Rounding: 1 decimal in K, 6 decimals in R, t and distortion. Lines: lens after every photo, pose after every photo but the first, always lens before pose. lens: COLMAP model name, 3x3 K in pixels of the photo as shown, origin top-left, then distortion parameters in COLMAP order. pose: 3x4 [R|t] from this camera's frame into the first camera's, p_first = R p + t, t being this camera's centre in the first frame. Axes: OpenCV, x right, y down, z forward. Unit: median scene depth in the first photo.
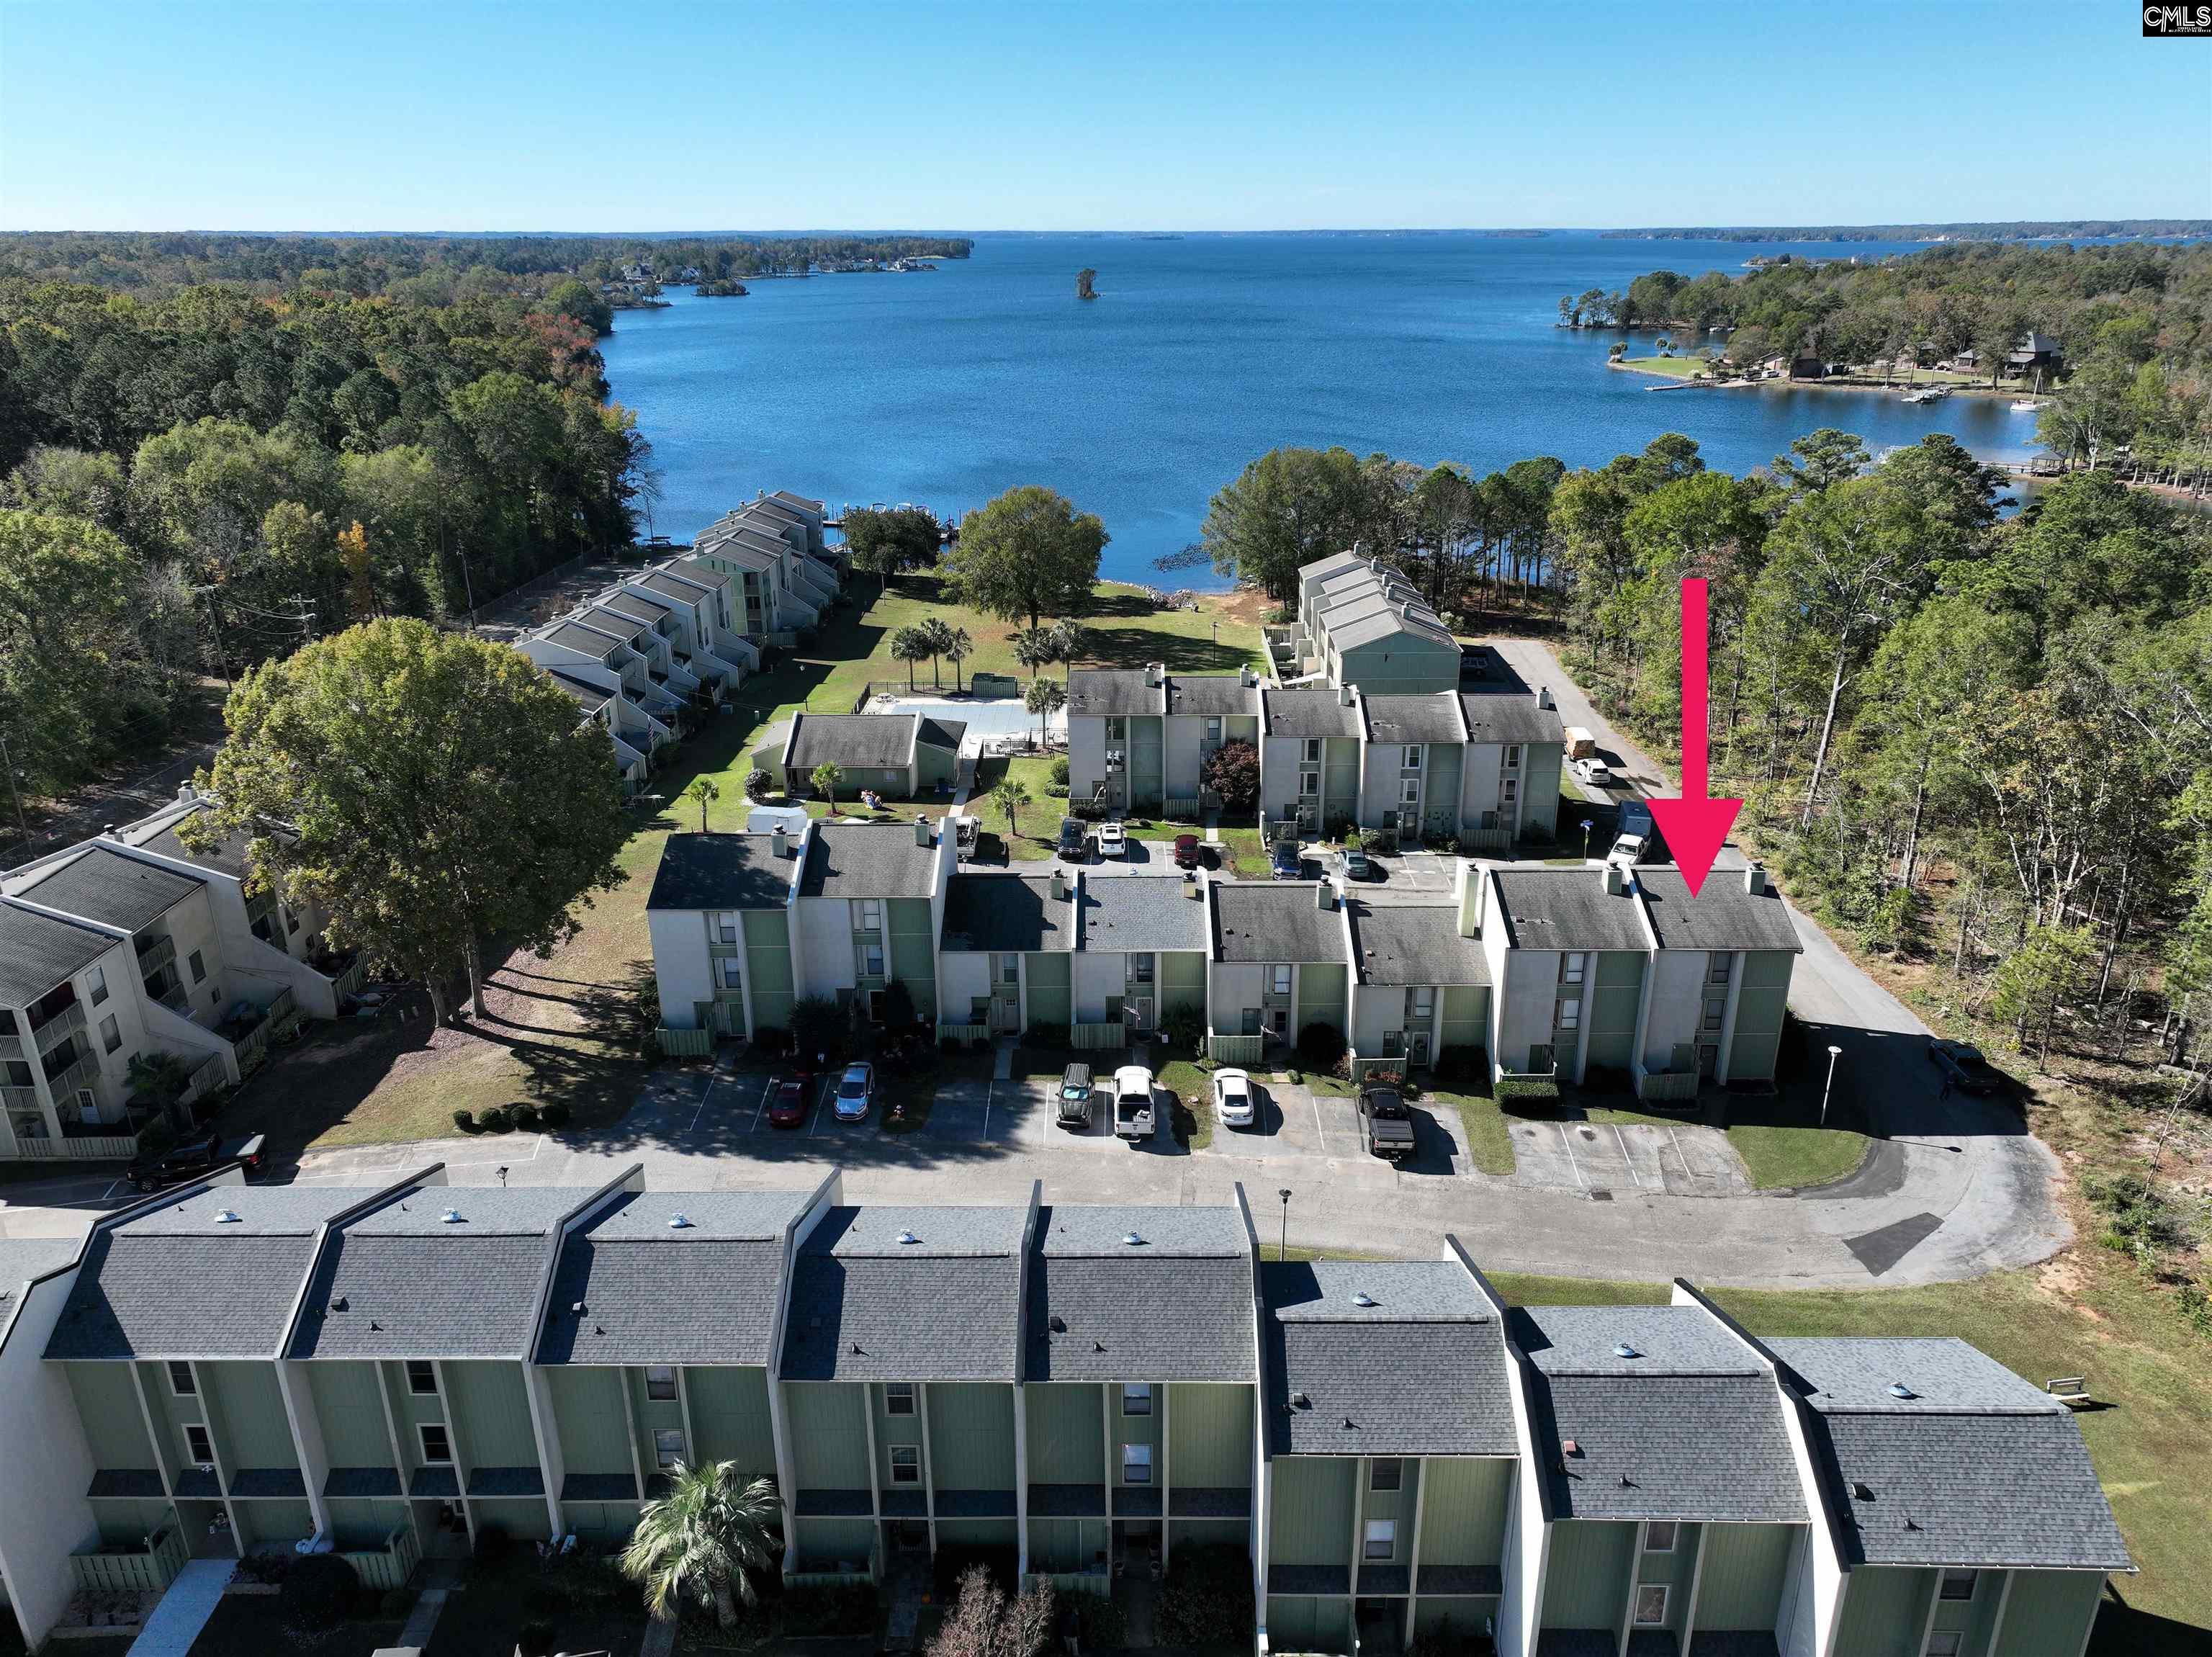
lens RADIAL K [[1575.1, 0, 1106.0], [0, 1575.1, 828.5], [0, 0, 1]] dist [-0.002901, 0.000011]
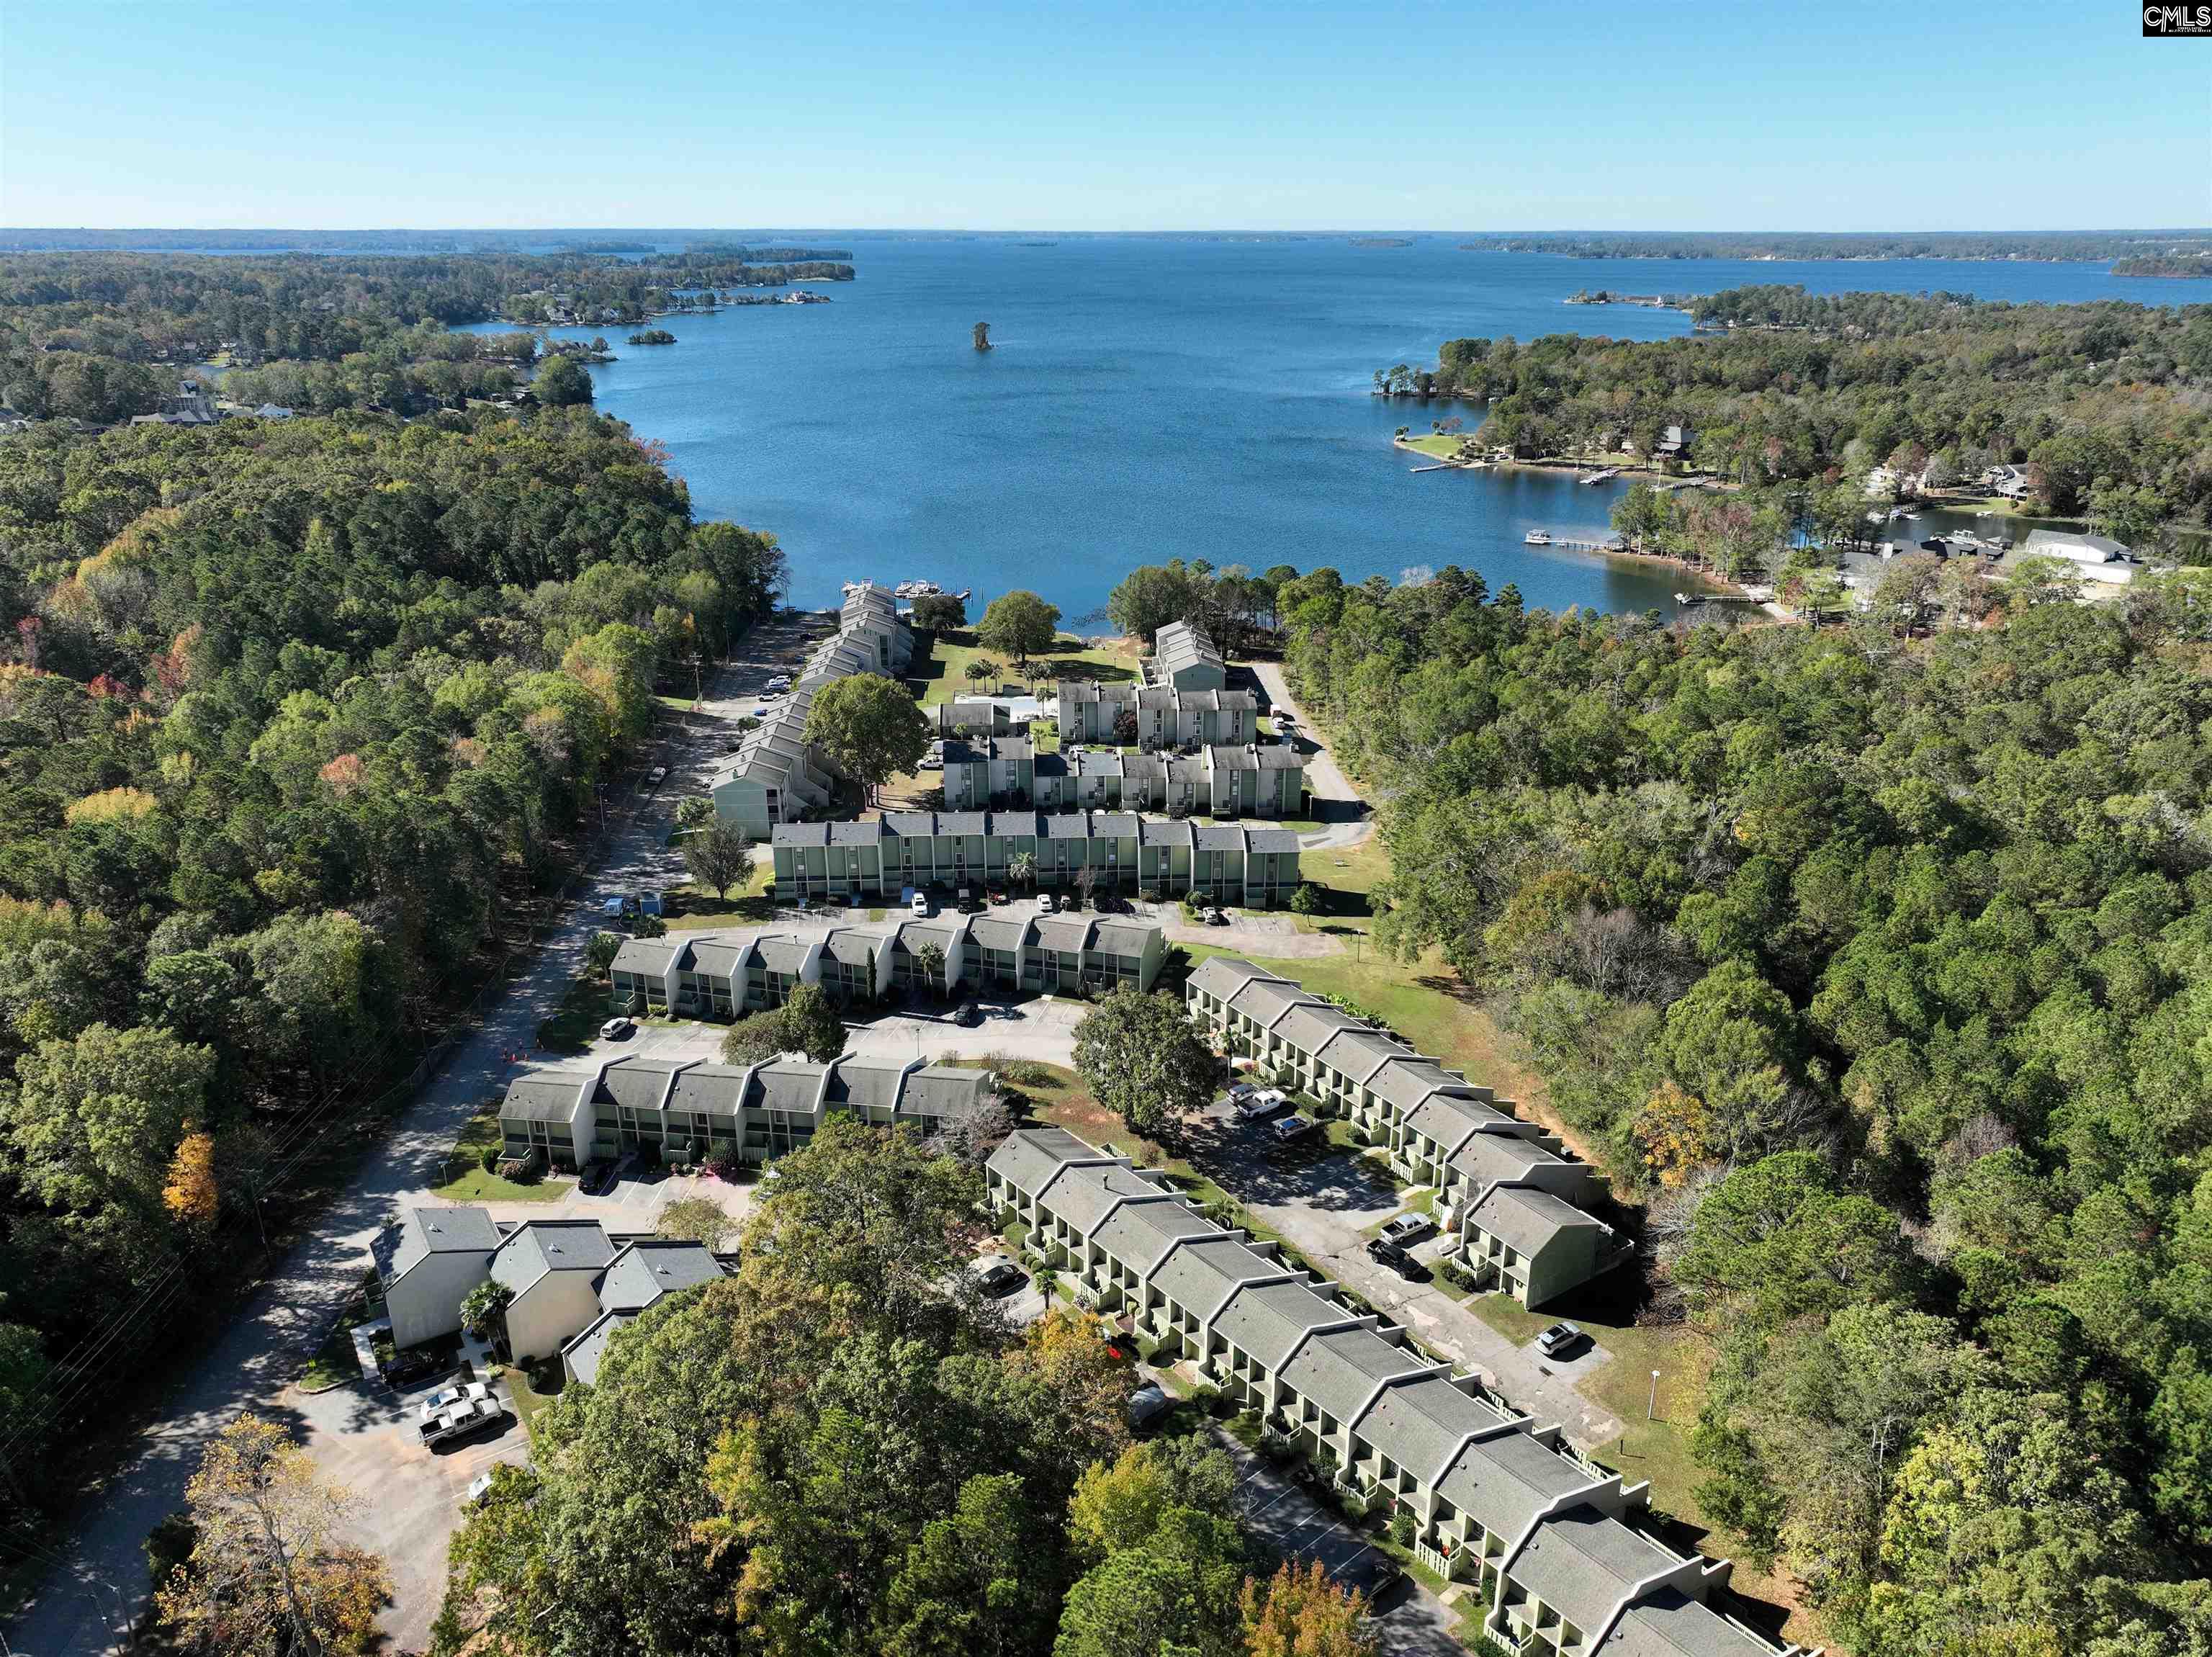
lens RADIAL K [[1575.1, 0, 1106.0], [0, 1575.1, 828.5], [0, 0, 1]] dist [-0.002901, 0.000011]
pose [[0.997139, -0.021722, 0.072400, -0.094521], [0.021802, 0.999762, -0.000308, 0.090139], [-0.072376, 0.001885, 0.997376, -1.026196]]
